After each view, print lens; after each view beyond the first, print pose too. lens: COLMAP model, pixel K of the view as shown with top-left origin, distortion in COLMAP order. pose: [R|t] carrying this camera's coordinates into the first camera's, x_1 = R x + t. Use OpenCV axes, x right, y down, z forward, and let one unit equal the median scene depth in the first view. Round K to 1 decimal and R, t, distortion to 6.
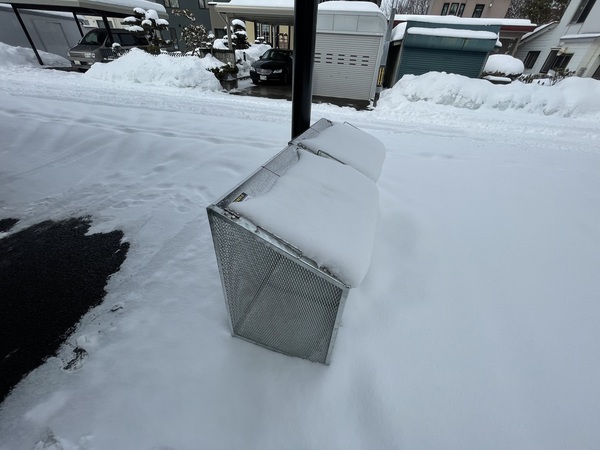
lens RADIAL K [[241.5, 0, 299.4], [0, 241.5, 223.0], [0, 0, 1]] dist [-0.002904, 0.000112]
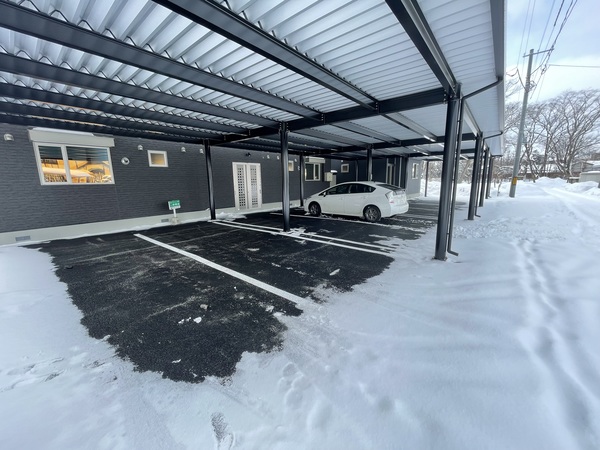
lens RADIAL K [[241.5, 0, 297.9], [0, 241.5, 223.7], [0, 0, 1]] dist [-0.002904, 0.000112]
pose [[-0.437193, 0.108778, -0.892765, -0.103322], [-0.543099, 0.759301, 0.358475, -0.732663], [0.716872, 0.641583, -0.272884, 0.927559]]
